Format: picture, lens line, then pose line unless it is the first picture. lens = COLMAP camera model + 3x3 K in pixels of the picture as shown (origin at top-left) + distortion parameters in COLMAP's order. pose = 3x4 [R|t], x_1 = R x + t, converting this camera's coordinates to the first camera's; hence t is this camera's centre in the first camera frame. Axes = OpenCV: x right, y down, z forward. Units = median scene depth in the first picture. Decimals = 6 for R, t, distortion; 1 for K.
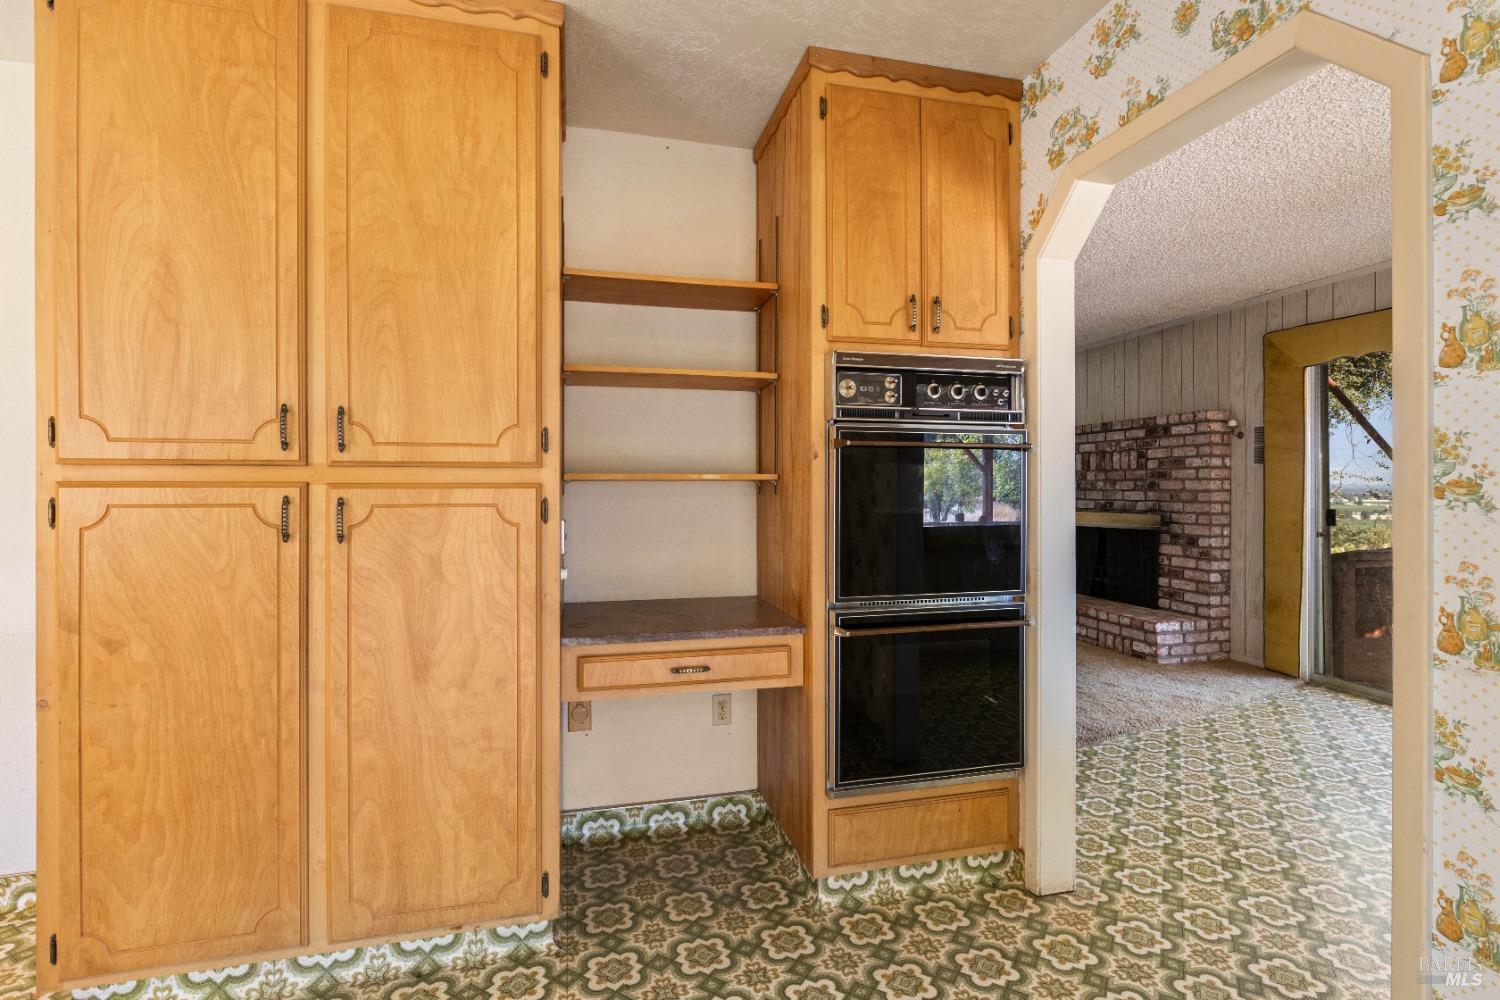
lens RADIAL K [[723.3, 0, 749.0], [0, 723.3, 487.3], [0, 0, 1]] dist [0.000355, 0.000313]
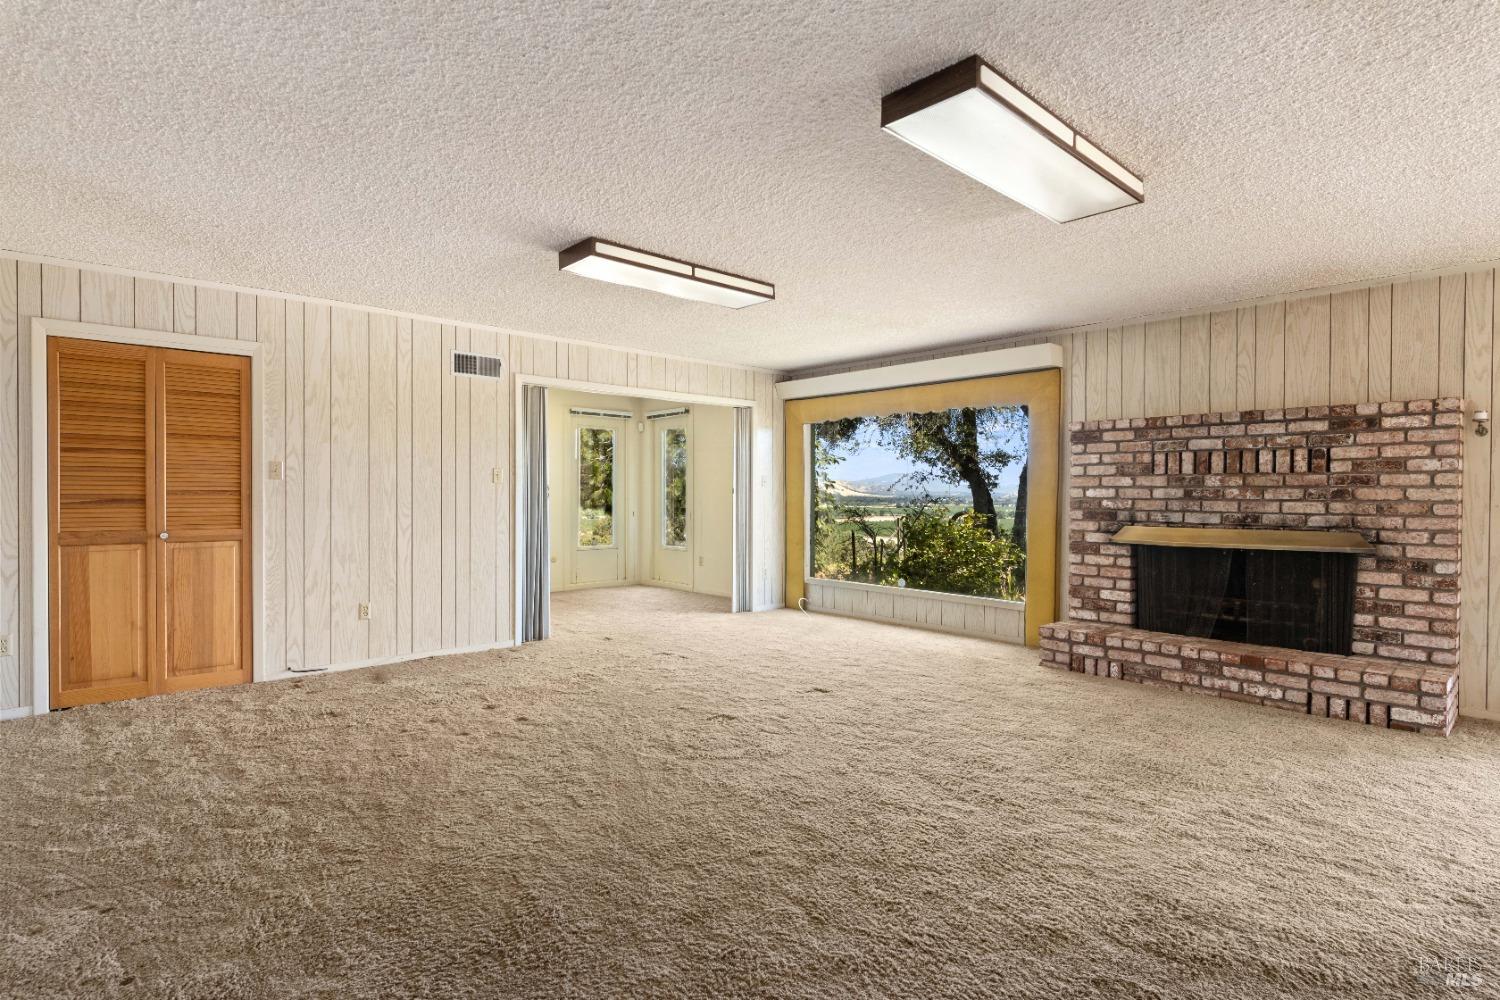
lens RADIAL K [[764.9, 0, 756.2], [0, 764.9, 498.0], [0, 0, 1]] dist [0.003147, -0.001133]
pose [[0.879075, 0.001963, 0.476680, -0.387157], [-0.005518, 0.999966, 0.006057, -0.000130], [-0.476652, -0.007954, 0.879056, 0.601393]]
